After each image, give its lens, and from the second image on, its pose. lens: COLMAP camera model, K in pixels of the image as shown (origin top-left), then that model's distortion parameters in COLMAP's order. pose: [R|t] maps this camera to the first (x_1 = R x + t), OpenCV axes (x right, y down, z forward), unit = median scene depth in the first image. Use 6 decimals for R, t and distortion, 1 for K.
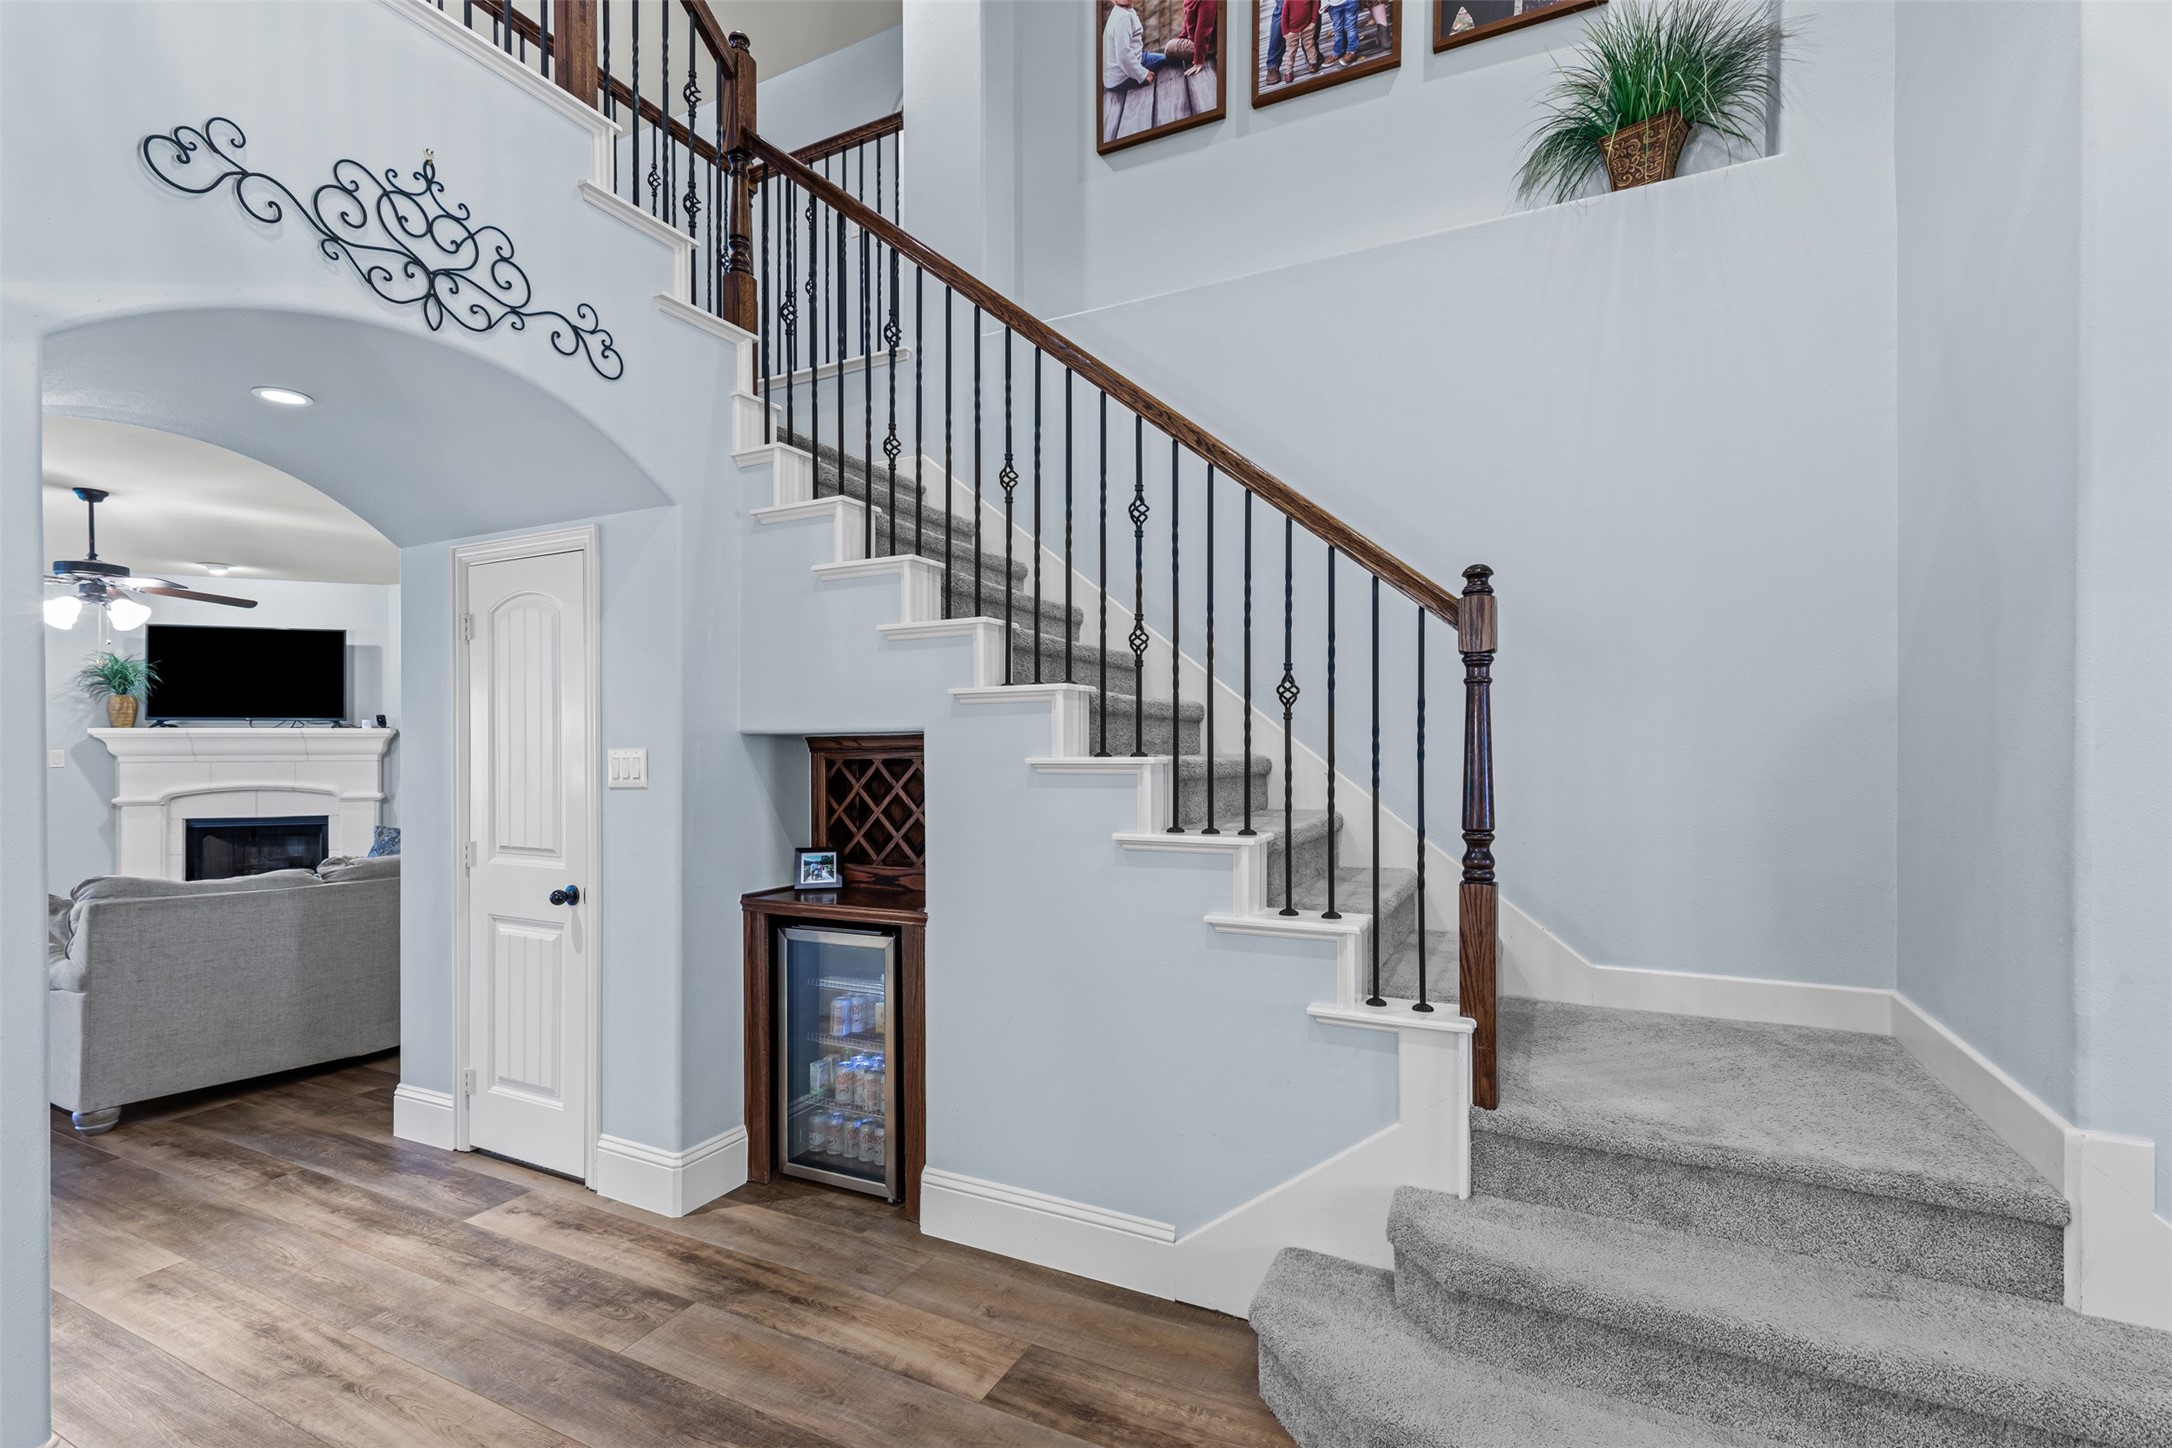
lens RADIAL K [[984.7, 0, 1082.9], [0, 984.7, 723.7], [0, 0, 1]] dist [0.002369, 0.000425]
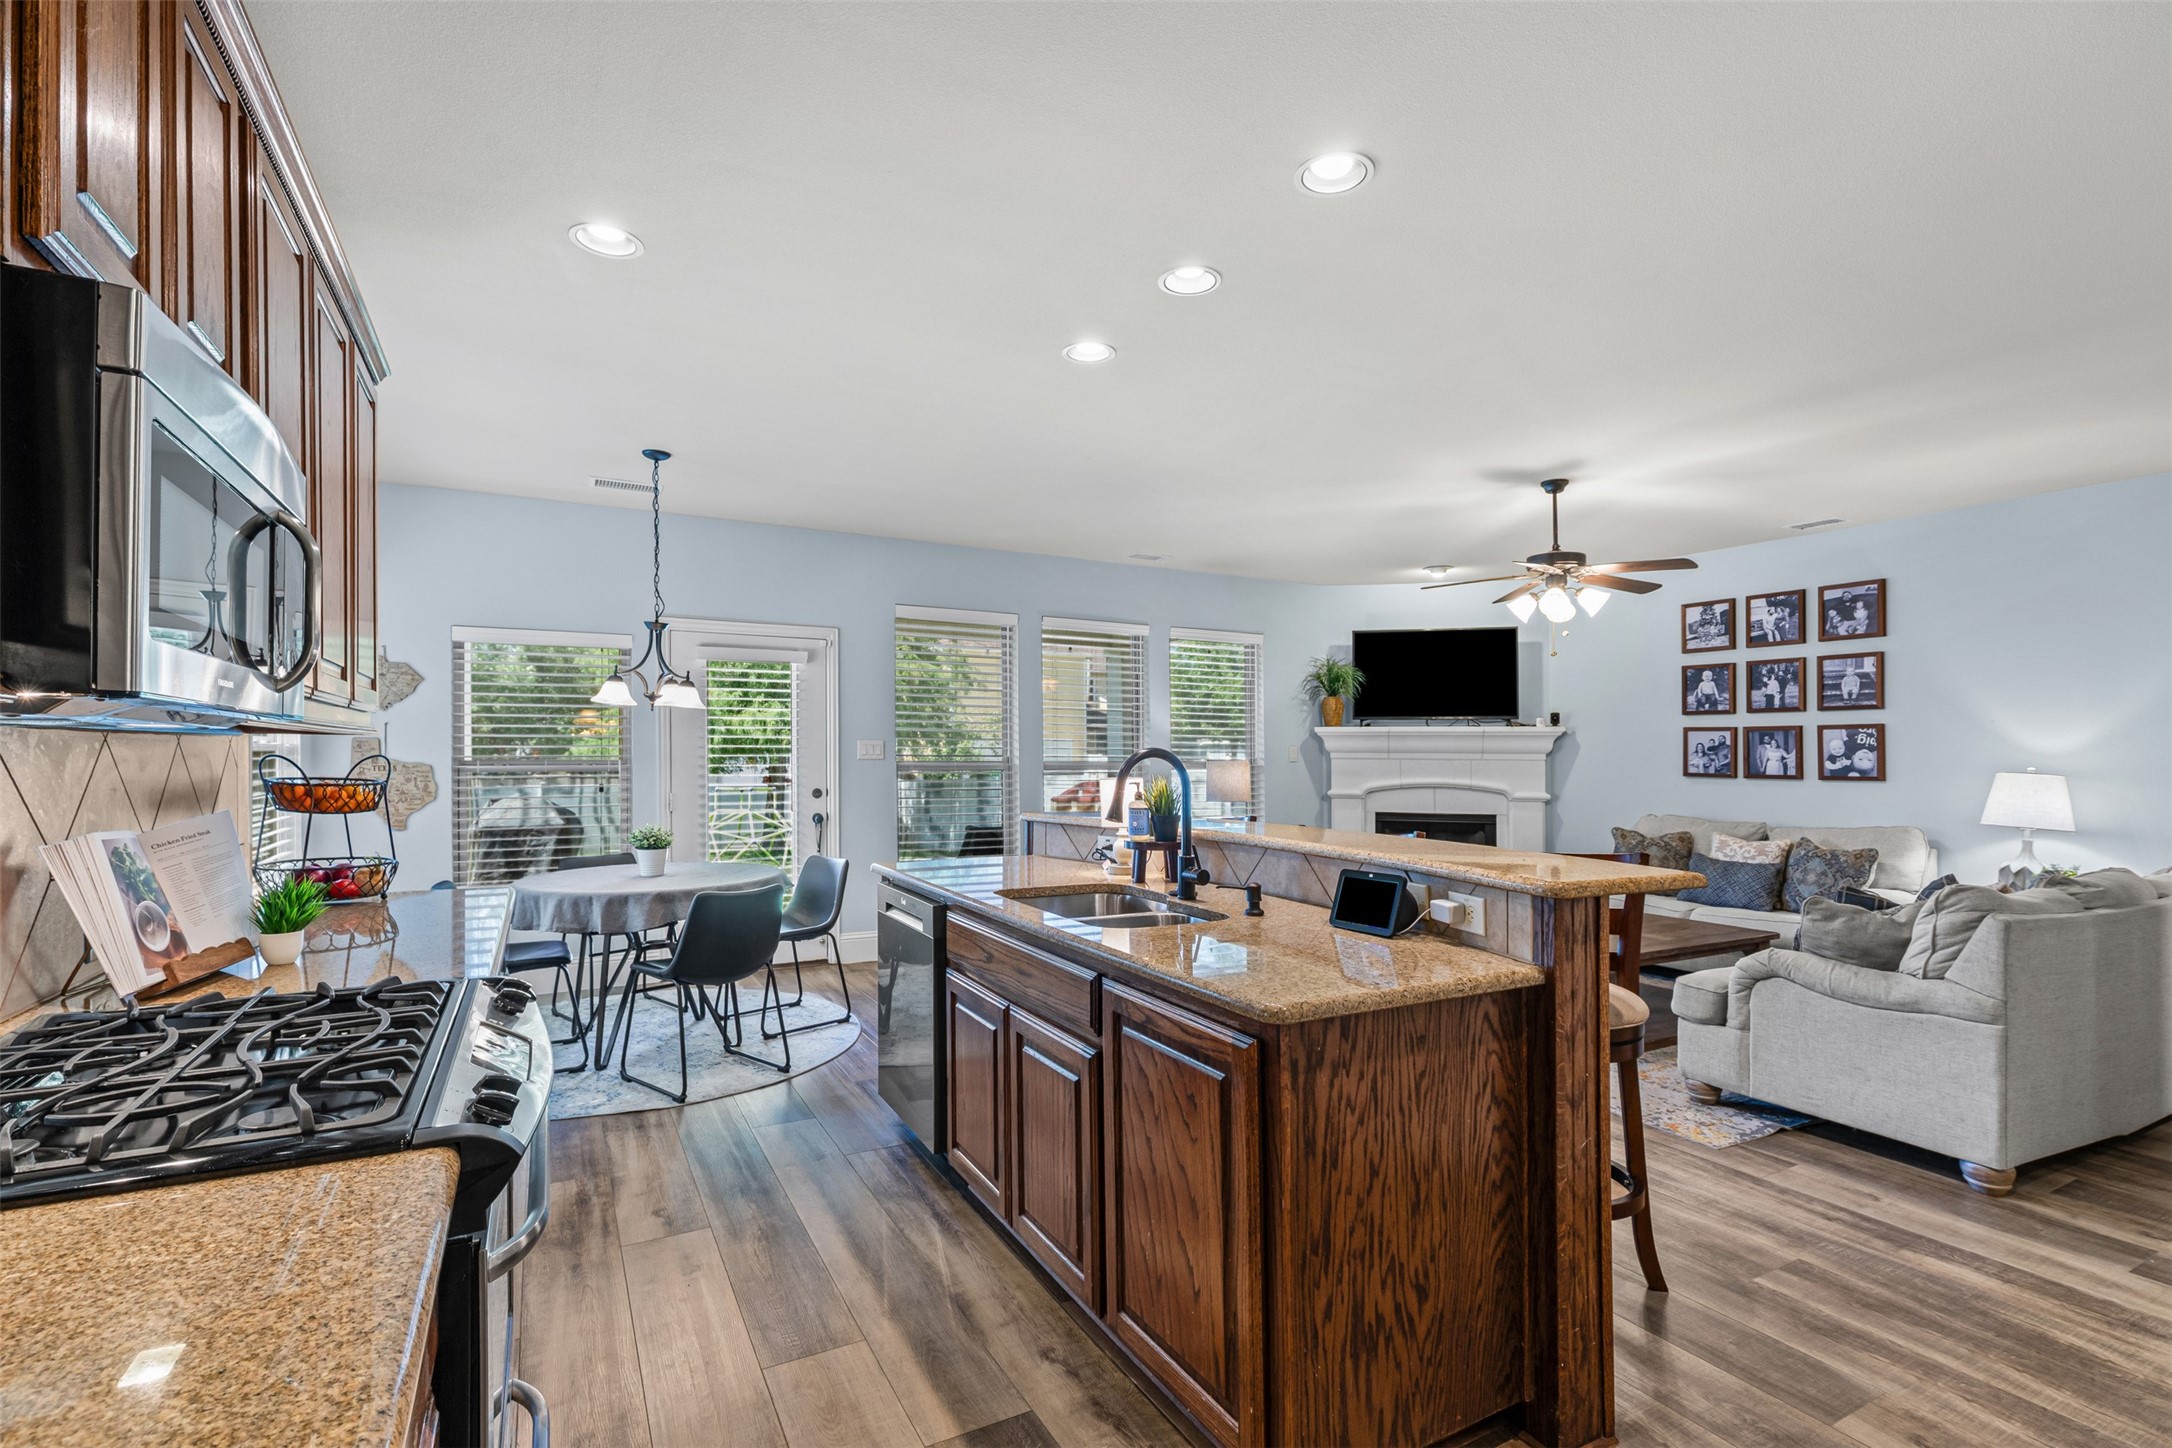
lens RADIAL K [[984.7, 0, 1081.5], [0, 984.7, 738.8], [0, 0, 1]] dist [0.002369, 0.000425]
pose [[0.821492, 0.001269, -0.570219, -0.574762], [0.000975, 0.999993, 0.003630, 0.013129], [0.570219, -0.003539, 0.821485, -0.060360]]
